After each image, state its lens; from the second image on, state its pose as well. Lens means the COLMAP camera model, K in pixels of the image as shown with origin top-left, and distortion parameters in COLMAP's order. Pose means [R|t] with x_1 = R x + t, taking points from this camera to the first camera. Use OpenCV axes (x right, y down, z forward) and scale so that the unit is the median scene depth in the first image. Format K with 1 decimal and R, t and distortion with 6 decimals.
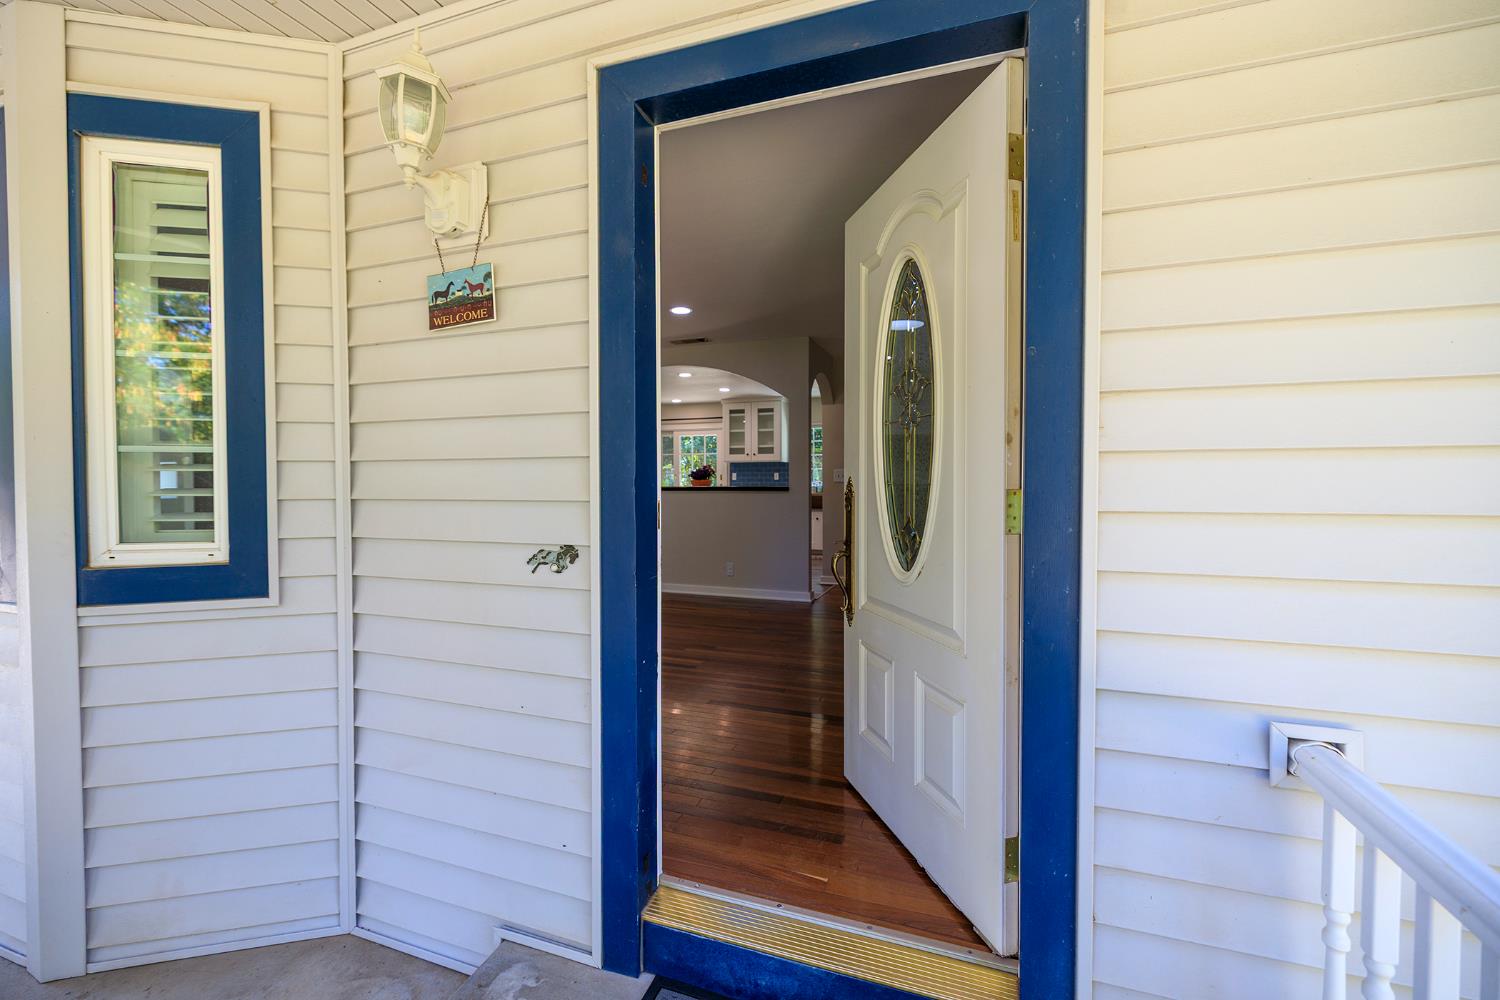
lens RADIAL K [[624.1, 0, 750.3], [0, 624.1, 501.6], [0, 0, 1]] dist [-0.001859, -0.000312]
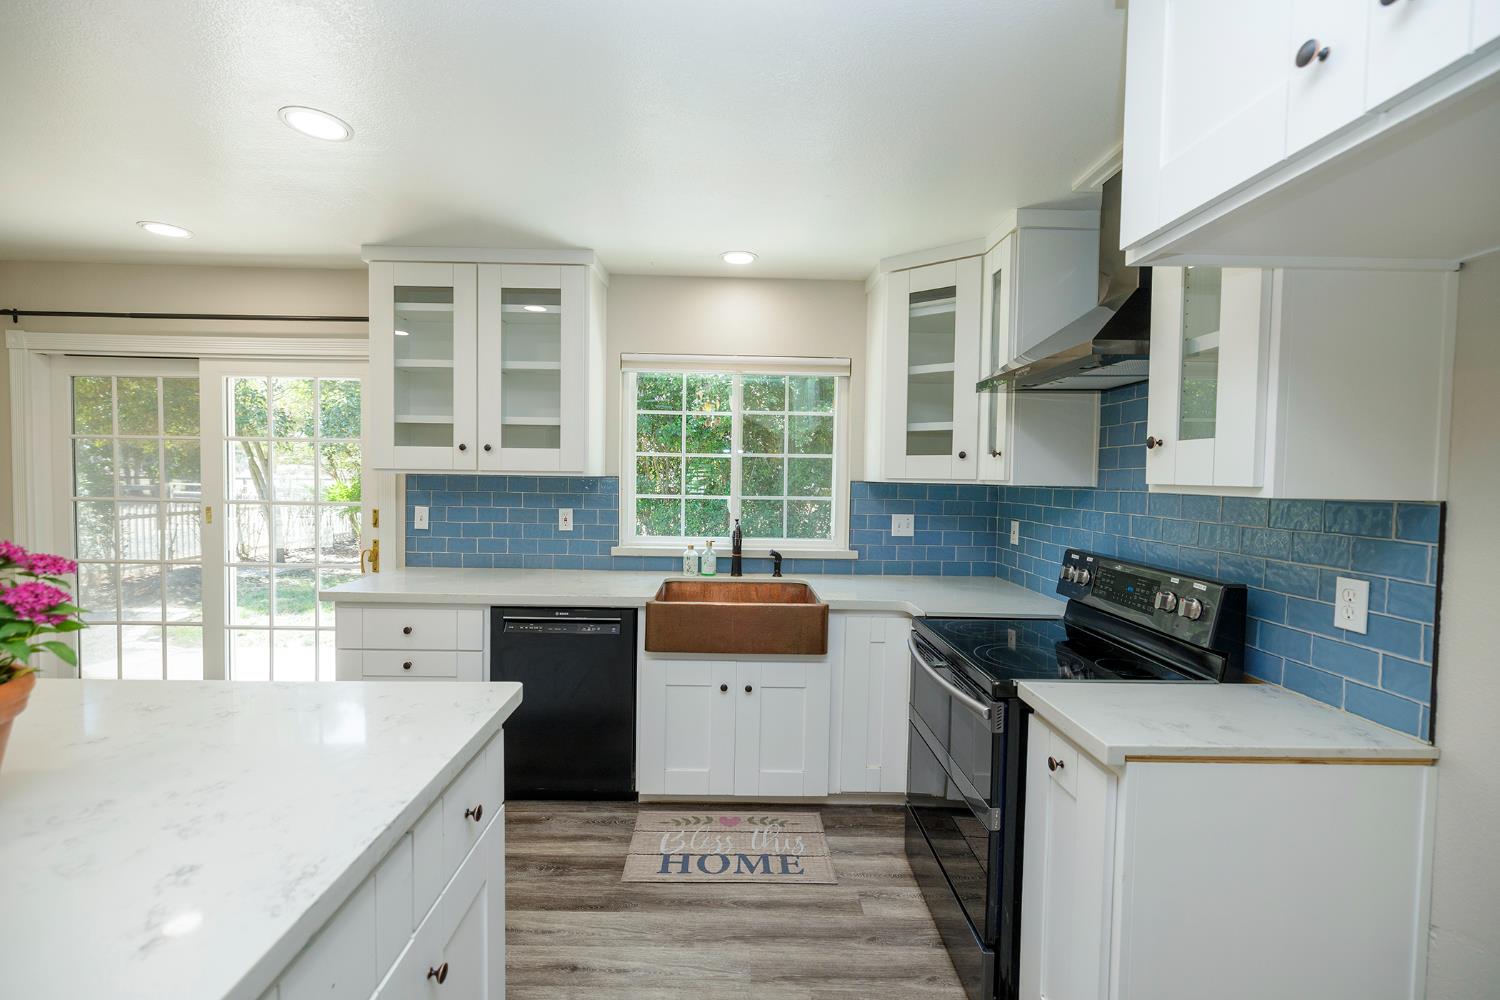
lens RADIAL K [[624.1, 0, 744.2], [0, 624.1, 494.9], [0, 0, 1]] dist [-0.001859, -0.000312]
pose [[0.934982, 0.003265, 0.354681, 0.014306], [-0.007738, 0.999907, 0.011194, -0.057961], [-0.354611, -0.013210, 0.934920, 0.685144]]
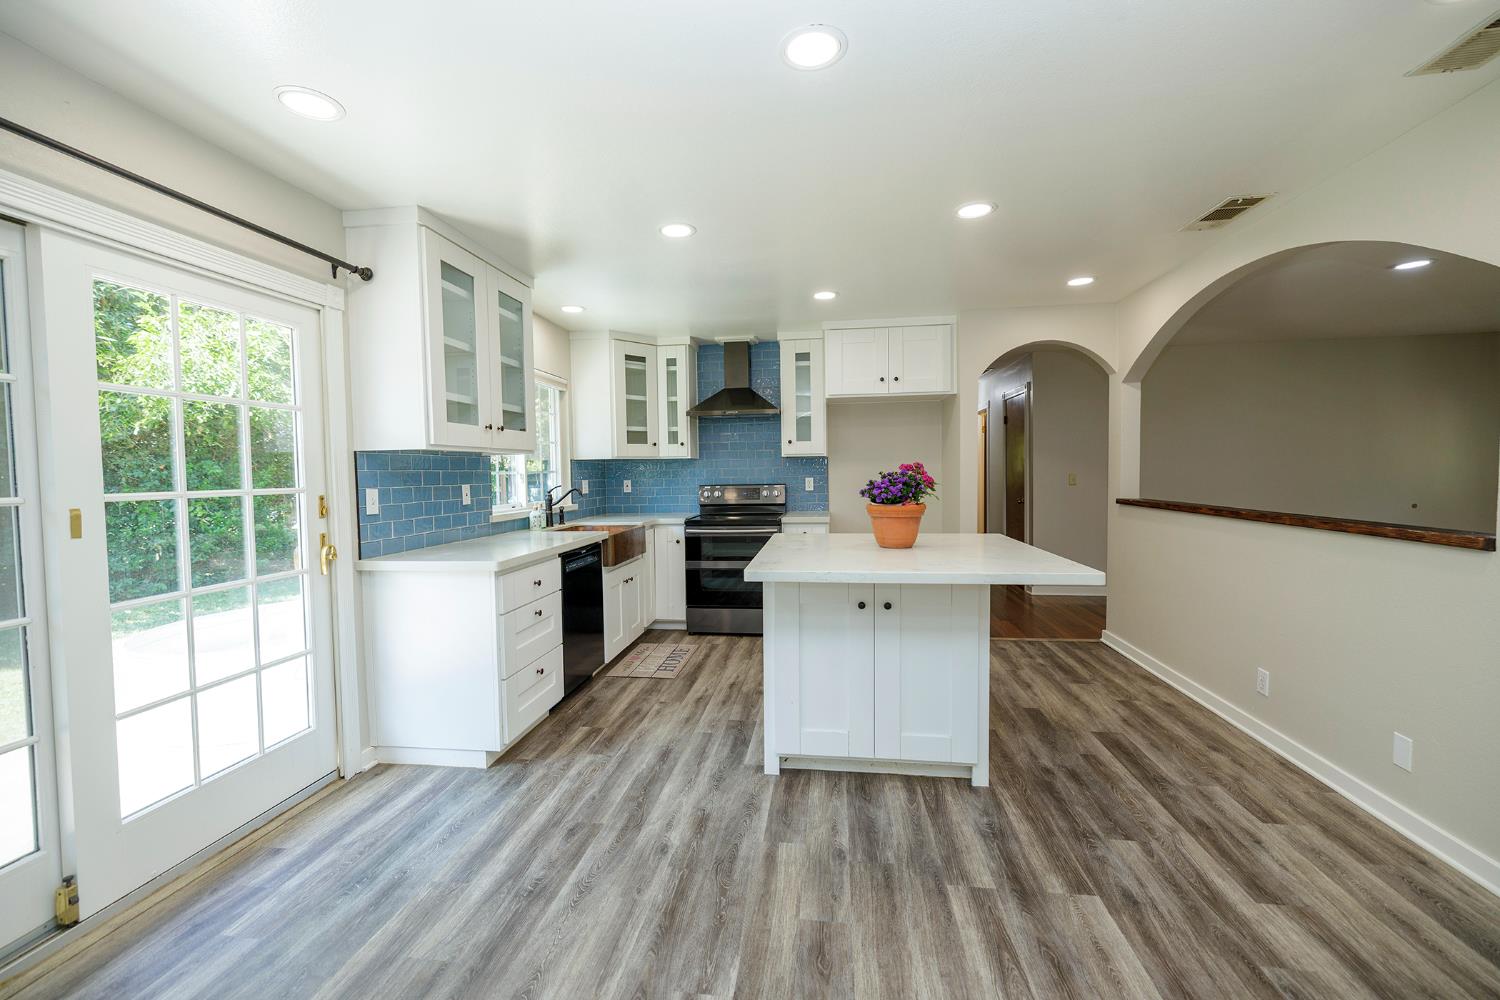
lens RADIAL K [[624.1, 0, 740.1], [0, 624.1, 497.3], [0, 0, 1]] dist [-0.001859, -0.000312]
pose [[-0.196141, -0.039004, 0.979800, -0.337263], [0.040149, 0.998051, 0.047767, -0.050086], [-0.979754, 0.048707, -0.194192, 0.934352]]
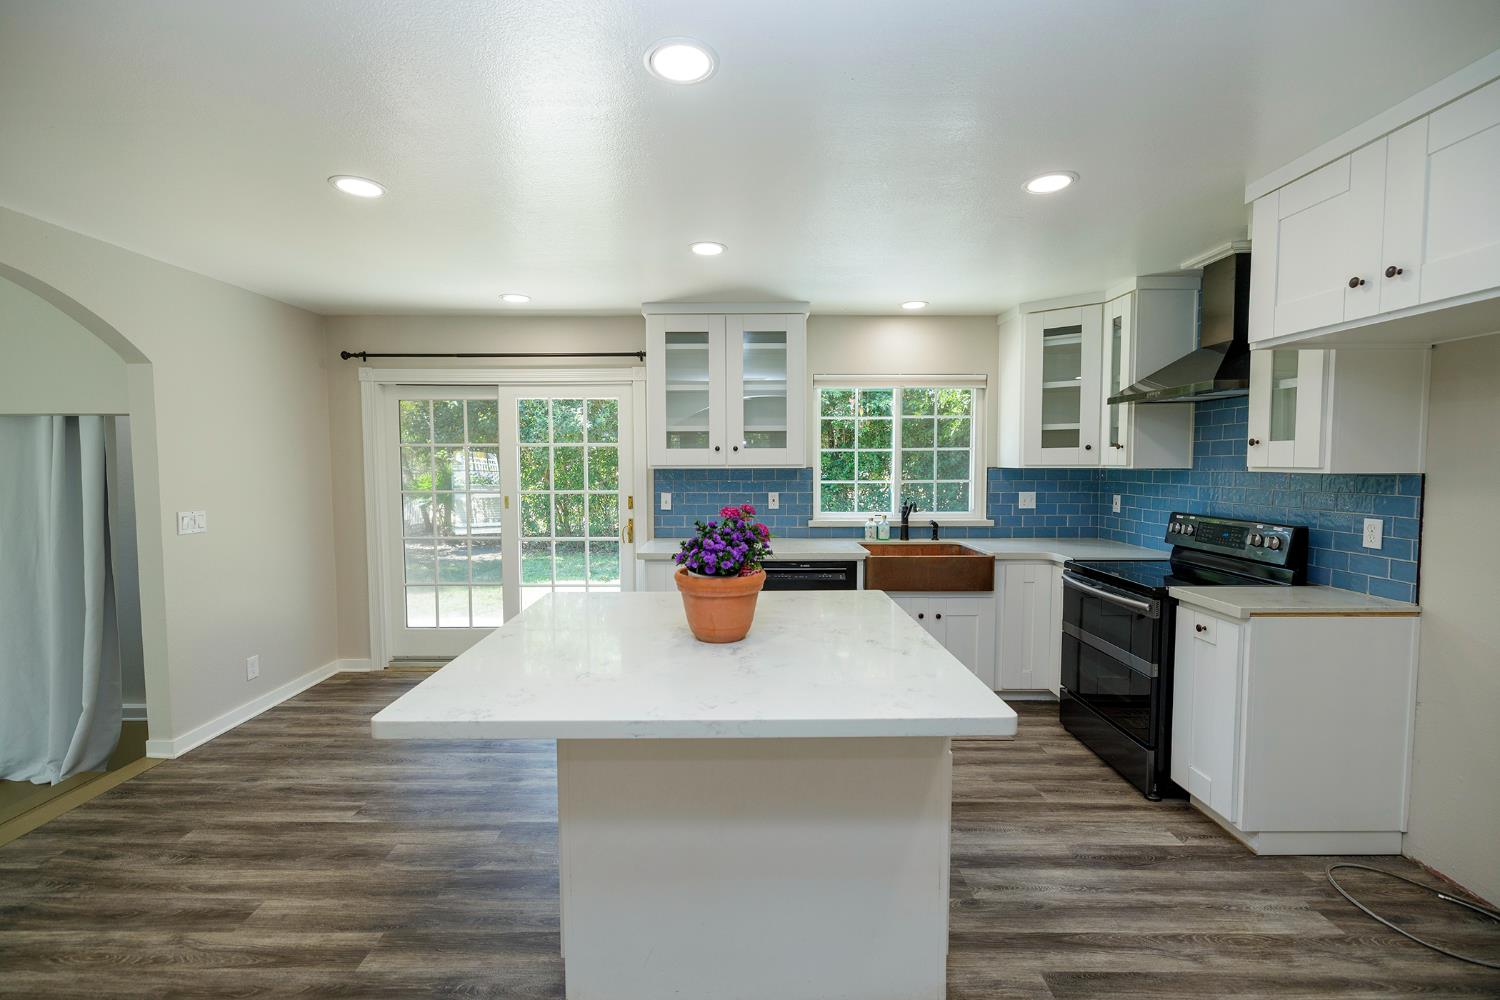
lens RADIAL K [[624.1, 0, 745.1], [0, 624.1, 494.4], [0, 0, 1]] dist [-0.001859, -0.000312]
pose [[0.940043, -0.021496, 0.340378, -0.121707], [0.011792, 0.999464, 0.030555, -0.058464], [-0.340852, -0.024709, 0.939792, 0.622455]]
